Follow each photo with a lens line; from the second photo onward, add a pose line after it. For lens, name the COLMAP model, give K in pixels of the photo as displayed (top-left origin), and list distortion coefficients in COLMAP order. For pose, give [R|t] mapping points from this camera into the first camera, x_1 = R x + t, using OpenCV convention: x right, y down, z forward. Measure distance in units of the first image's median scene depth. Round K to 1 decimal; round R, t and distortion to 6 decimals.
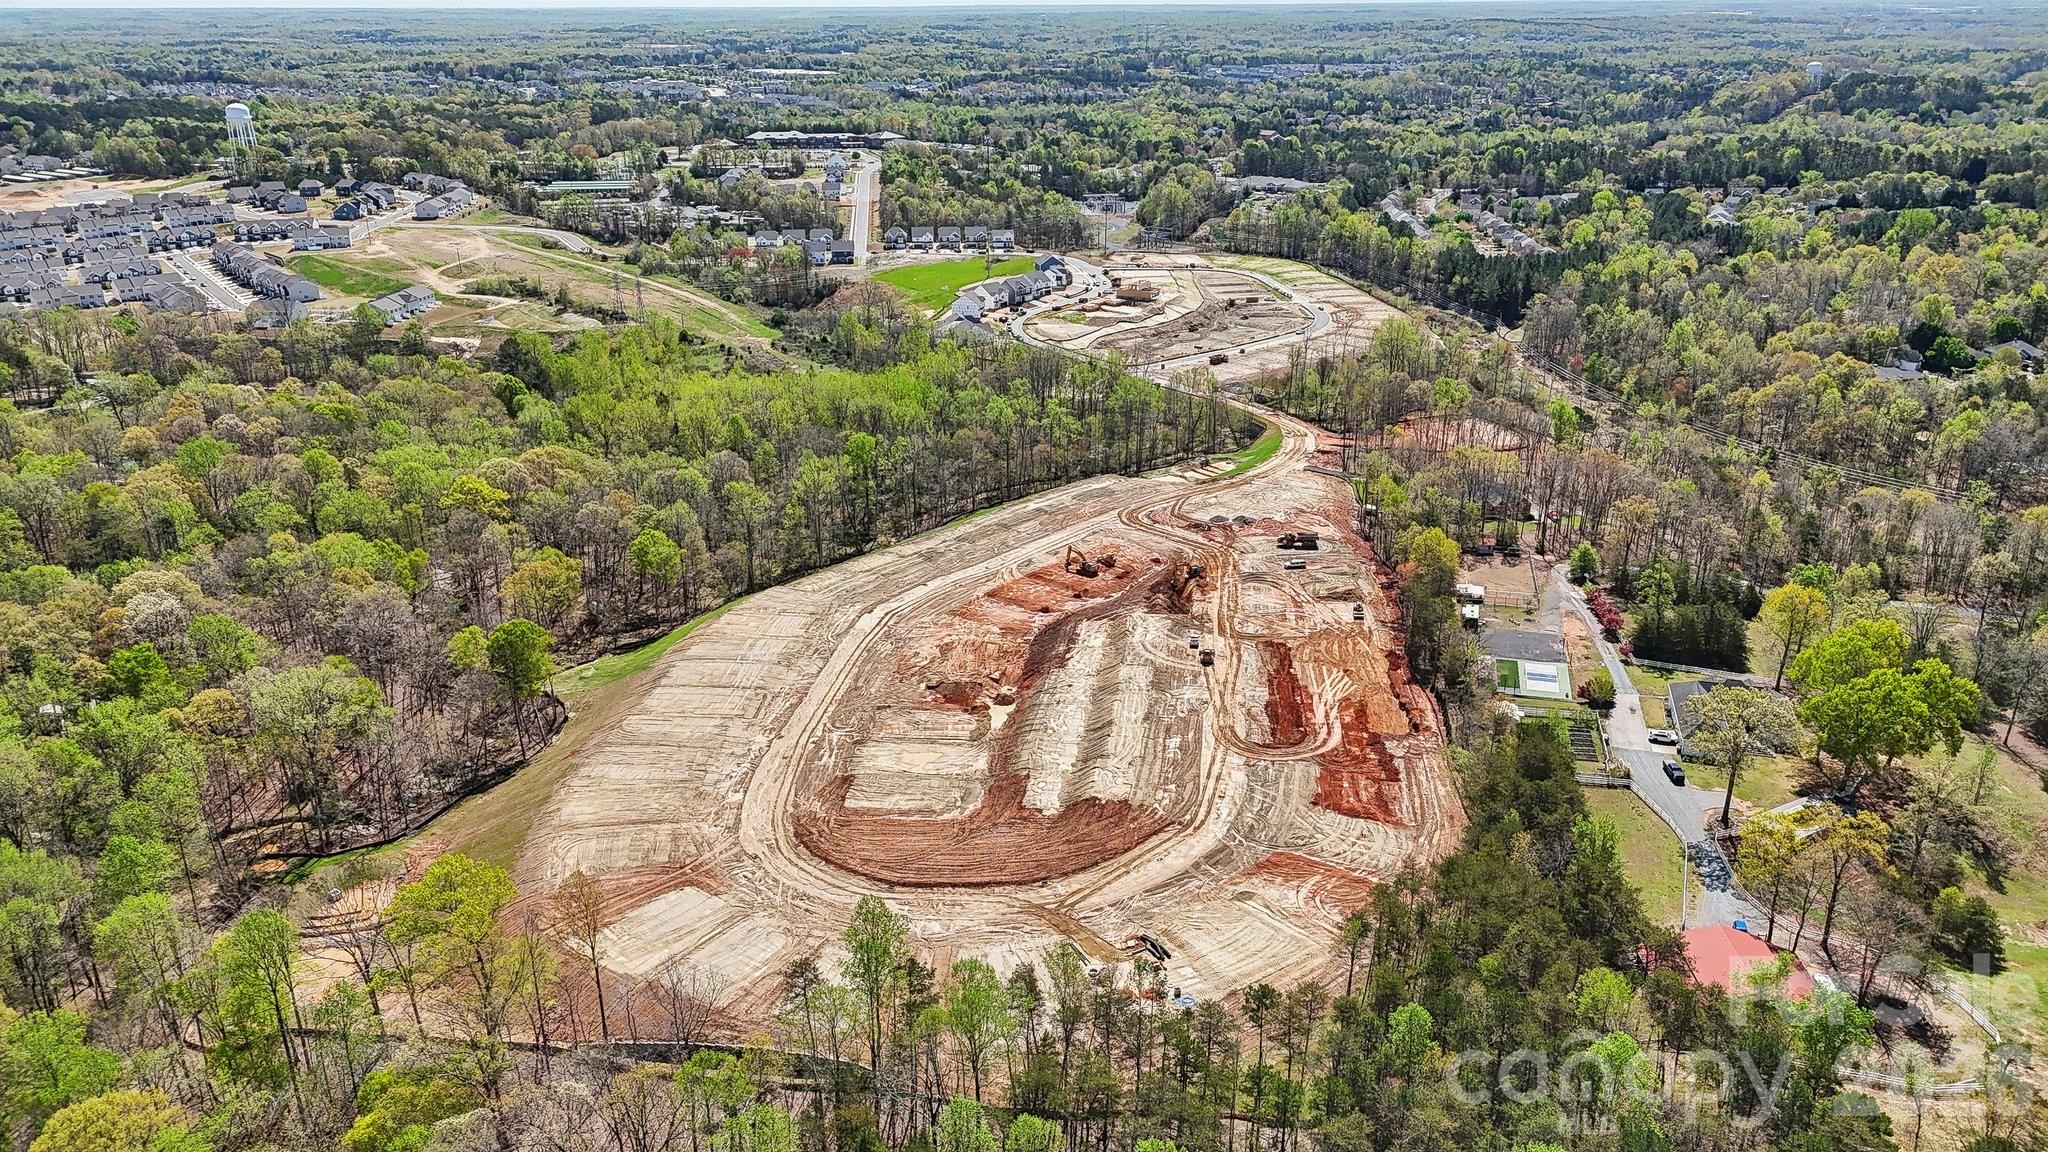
lens RADIAL K [[1410.0, 0, 1024.0], [0, 1410.0, 576.0], [0, 0, 1]] dist [-0.002620, -0.006933]
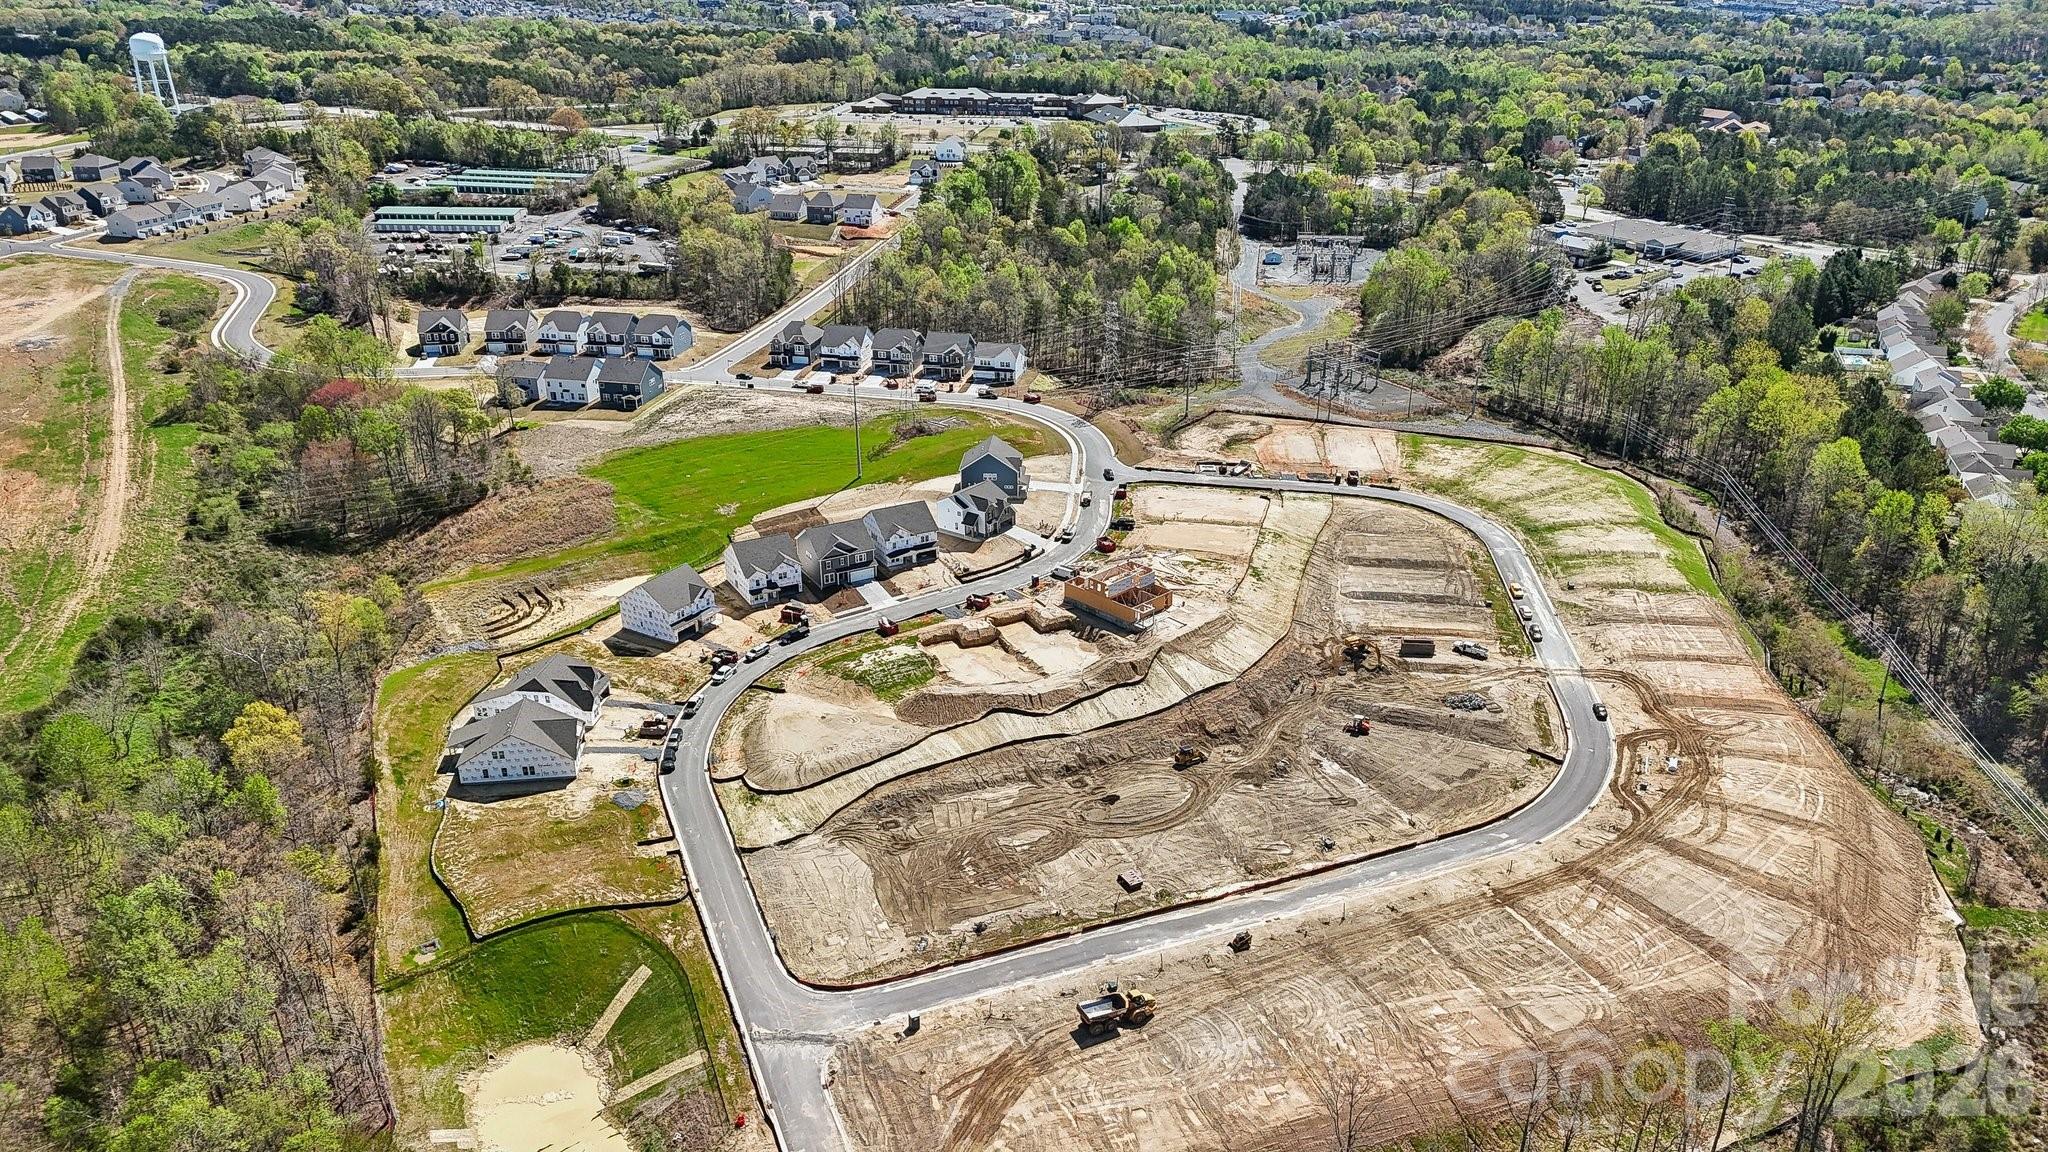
lens RADIAL K [[1410.0, 0, 1024.0], [0, 1410.0, 576.0], [0, 0, 1]] dist [-0.002620, -0.006933]
pose [[0.947947, 0.132104, -0.289732, 0.127896], [-0.117458, 0.990785, 0.067451, -0.172735], [0.295972, -0.029909, 0.954728, 0.457704]]
